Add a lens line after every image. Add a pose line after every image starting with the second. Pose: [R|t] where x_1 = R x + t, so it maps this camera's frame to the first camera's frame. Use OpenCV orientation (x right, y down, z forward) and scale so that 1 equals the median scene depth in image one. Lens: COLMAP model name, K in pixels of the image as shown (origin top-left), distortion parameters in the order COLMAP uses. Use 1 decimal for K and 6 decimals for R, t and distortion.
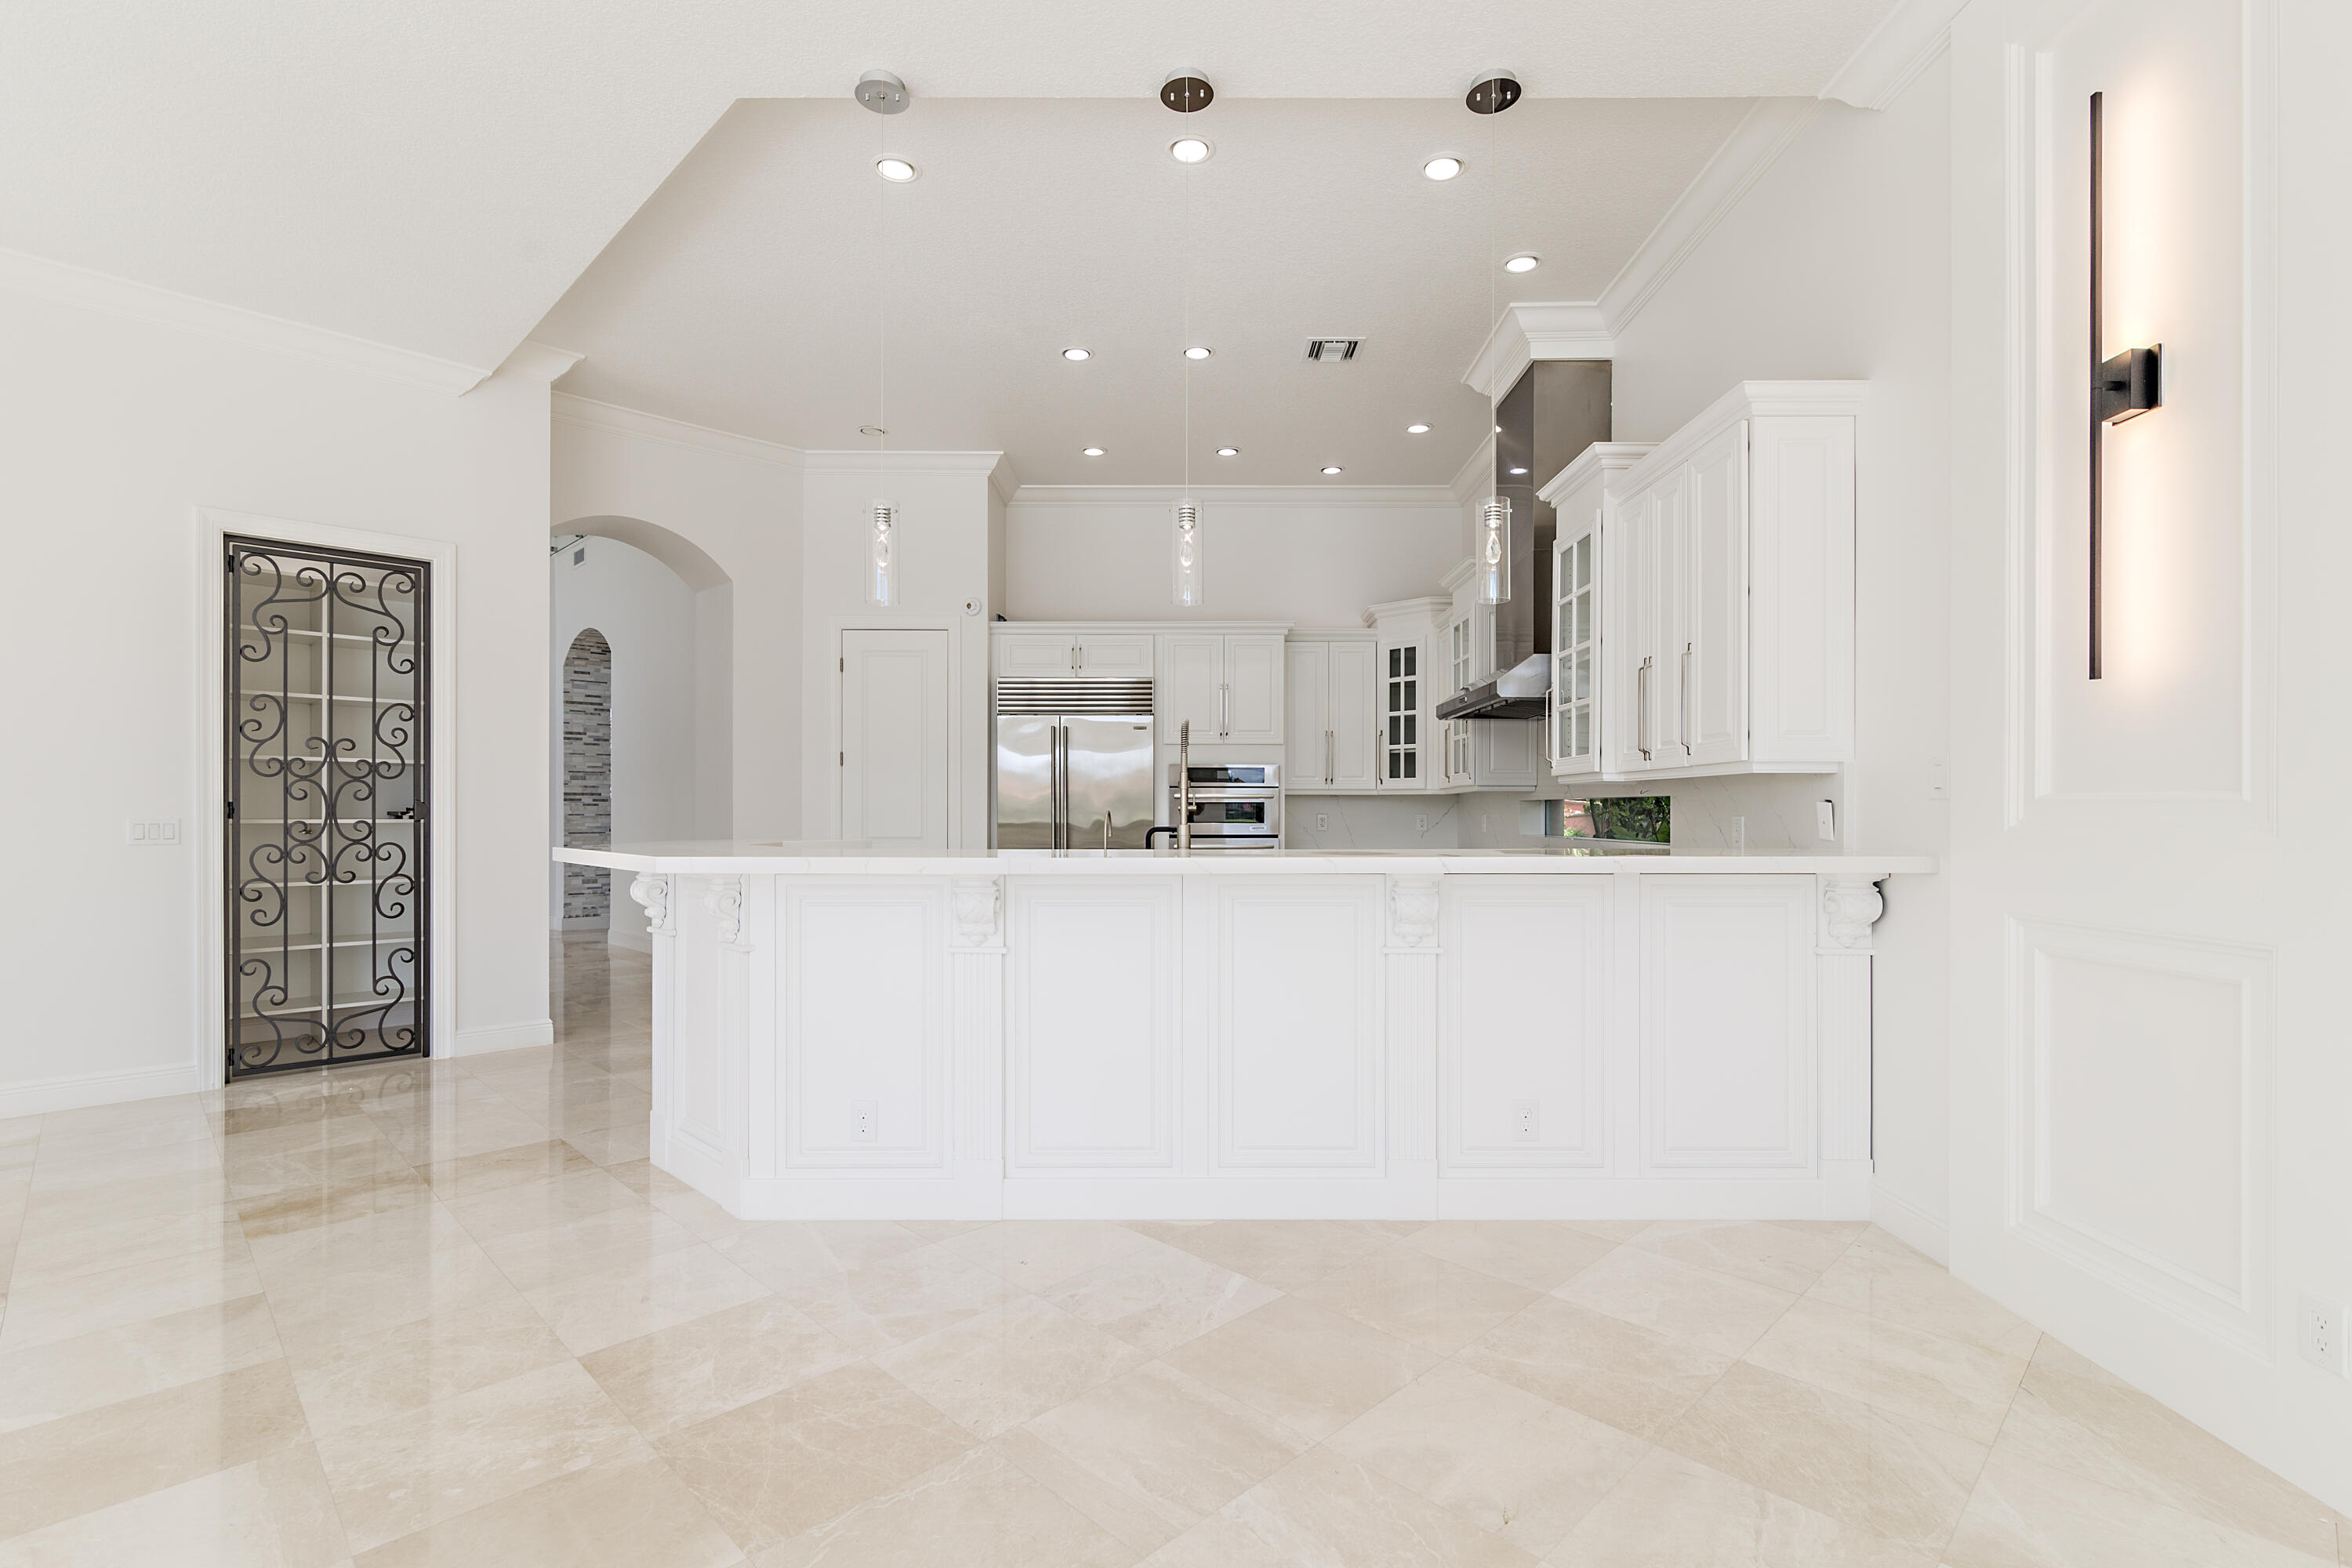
lens RADIAL K [[1077.1, 0, 1179.9], [0, 1077.1, 810.3], [0, 0, 1]] dist [0.005599, -0.001630]
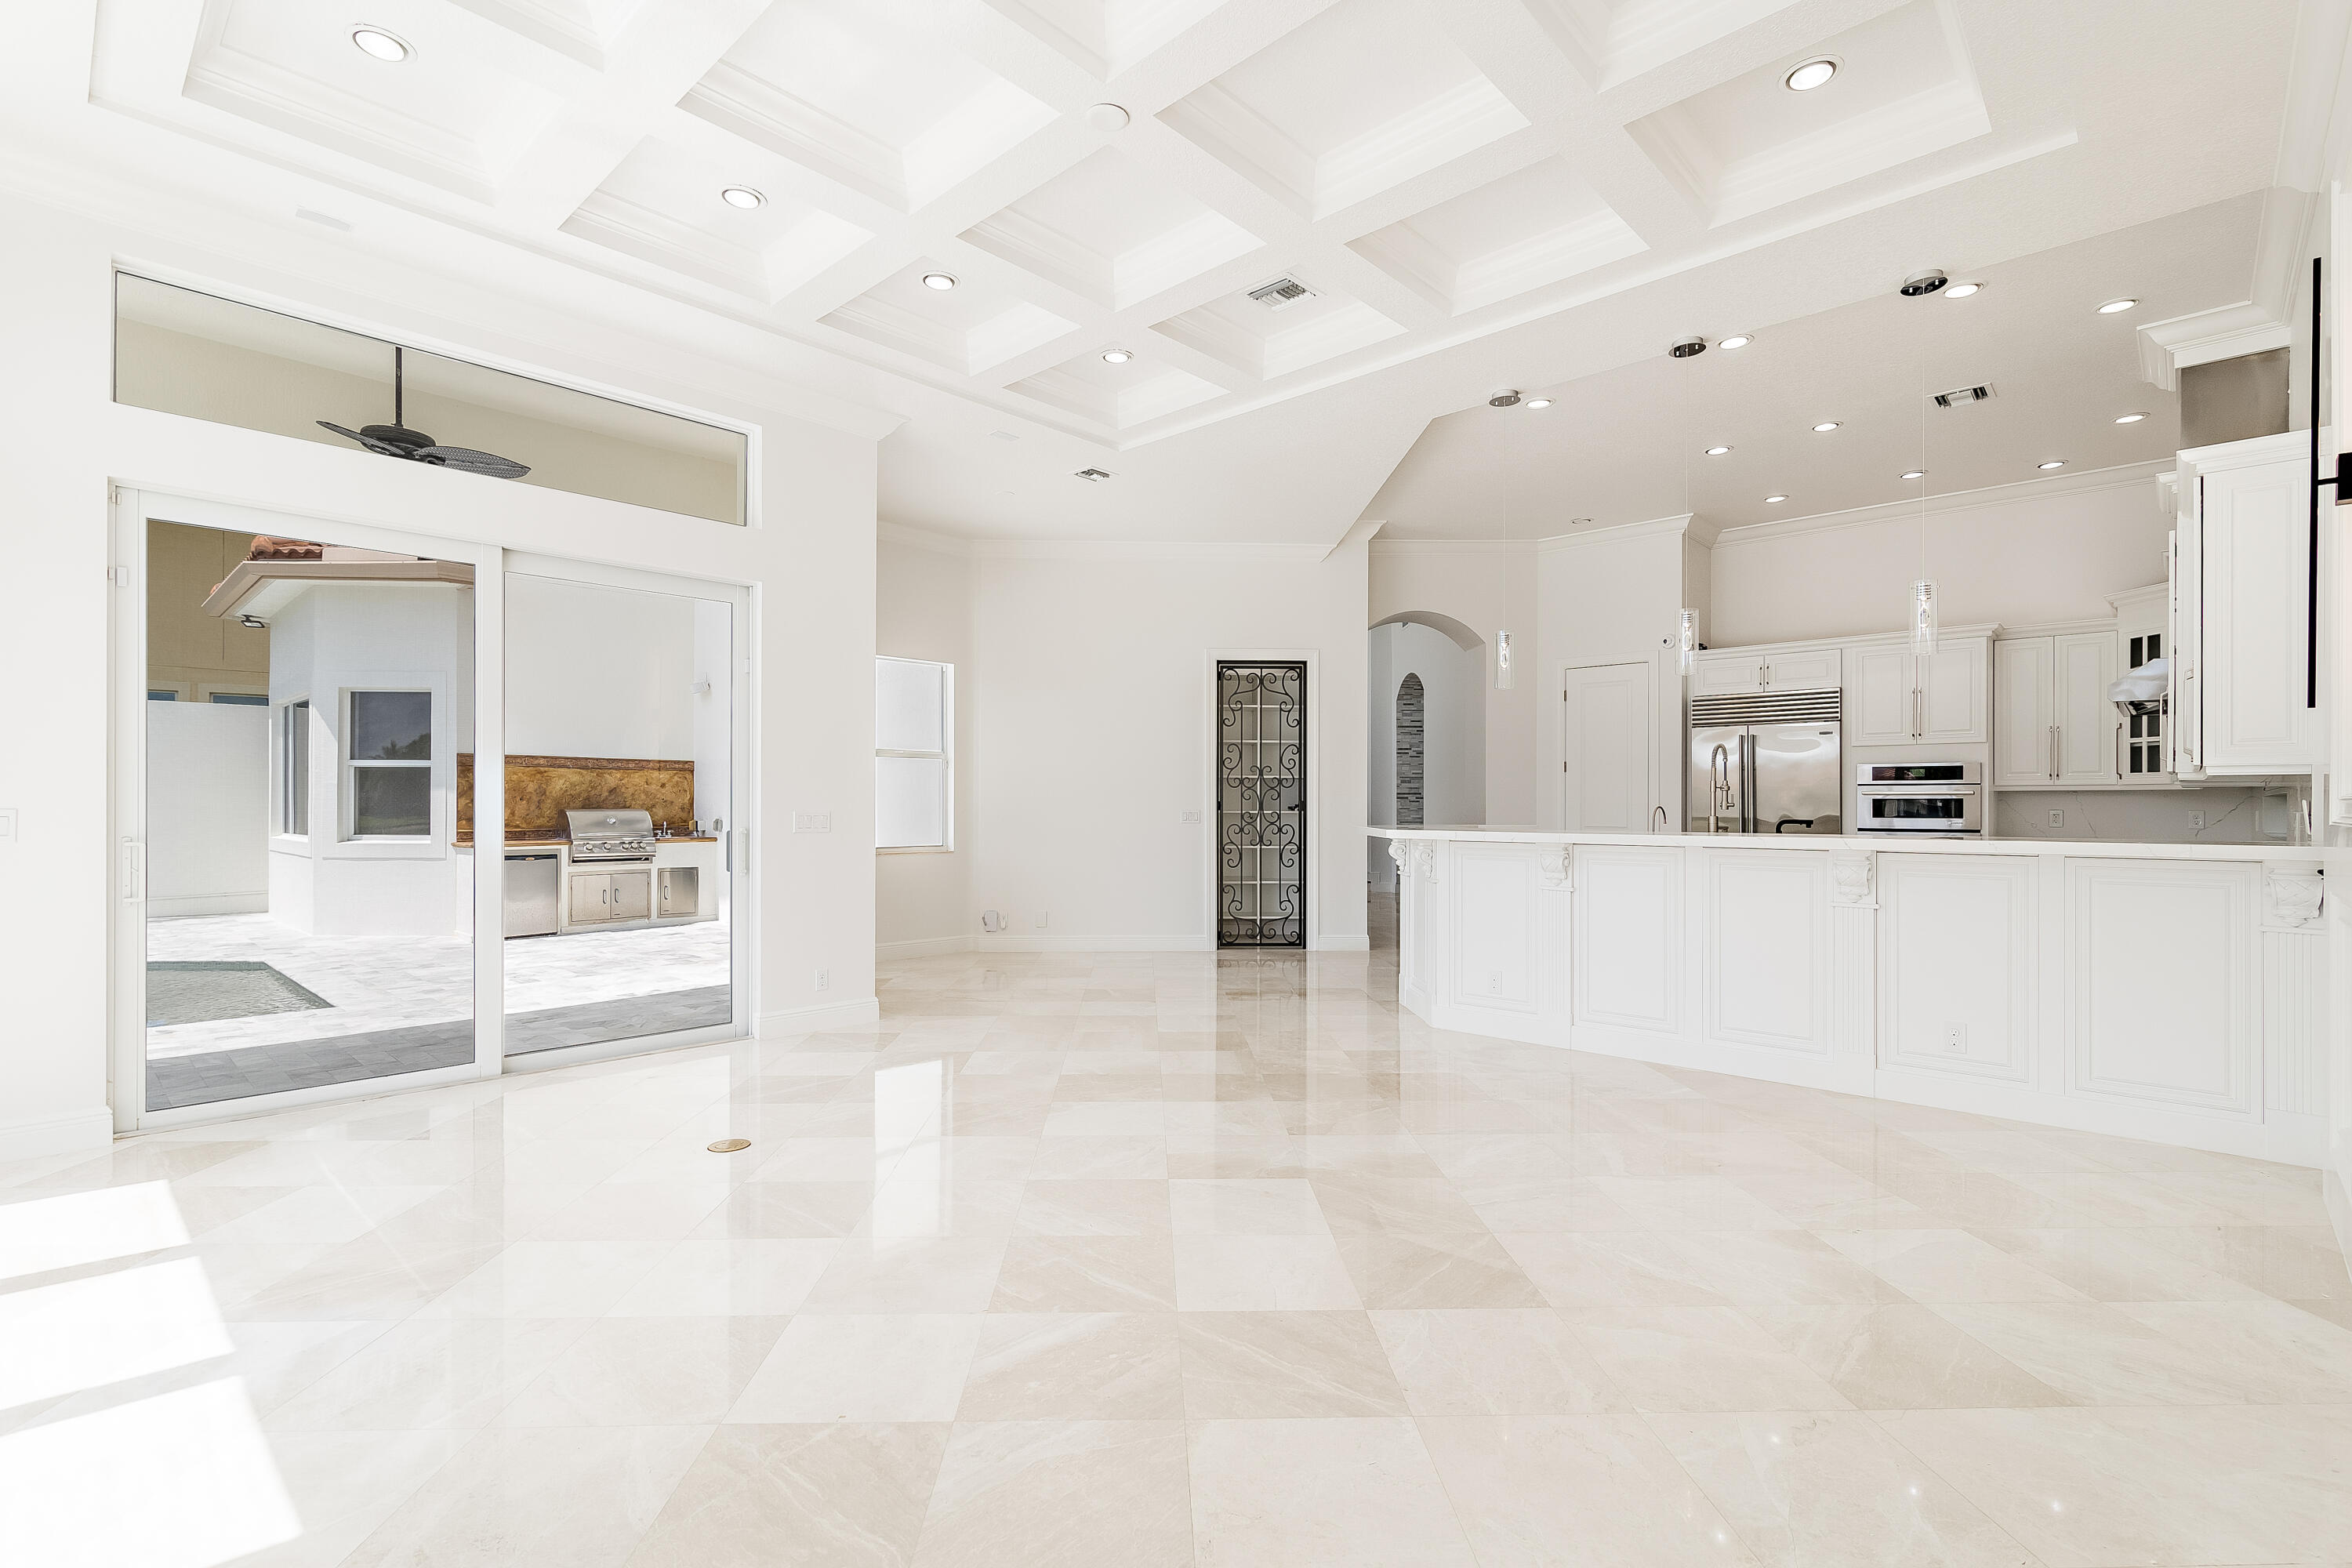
lens RADIAL K [[1077.1, 0, 1189.4], [0, 1077.1, 802.4], [0, 0, 1]] dist [0.005599, -0.001630]
pose [[0.740534, -0.001243, -0.672018, 0.297186], [-0.000680, 0.999996, -0.002599, -0.000563], [0.672019, 0.002382, 0.740530, -0.366705]]
